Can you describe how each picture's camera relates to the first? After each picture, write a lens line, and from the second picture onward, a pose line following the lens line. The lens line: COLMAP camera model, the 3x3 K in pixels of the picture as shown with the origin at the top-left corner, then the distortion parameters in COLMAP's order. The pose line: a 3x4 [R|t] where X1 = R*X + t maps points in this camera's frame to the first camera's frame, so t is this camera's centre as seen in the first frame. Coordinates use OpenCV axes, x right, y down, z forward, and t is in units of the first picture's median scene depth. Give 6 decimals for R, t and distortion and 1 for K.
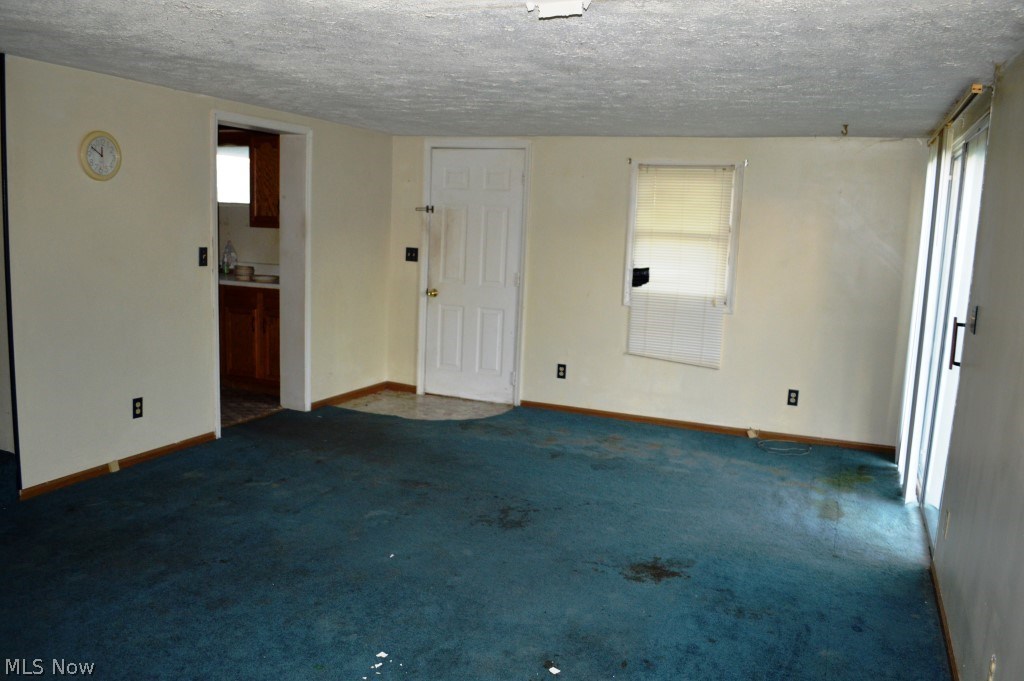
lens RADIAL K [[822.4, 0, 509.9], [0, 822.4, 336.1], [0, 0, 1]] dist [-0.082171, 0.015739]
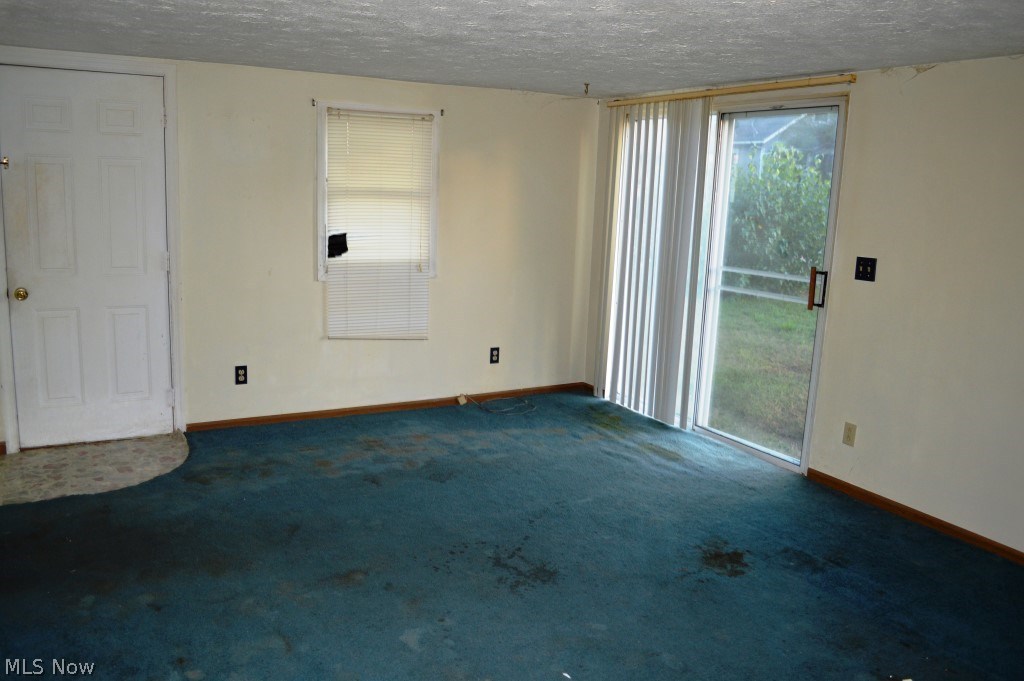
lens RADIAL K [[822.4, 0, 509.9], [0, 822.4, 336.1], [0, 0, 1]] dist [-0.082171, 0.015739]
pose [[0.602472, -0.161015, 0.781730, -0.433386], [0.097654, 0.986952, 0.128024, -0.076234], [-0.792143, -0.000792, 0.610335, 0.385597]]
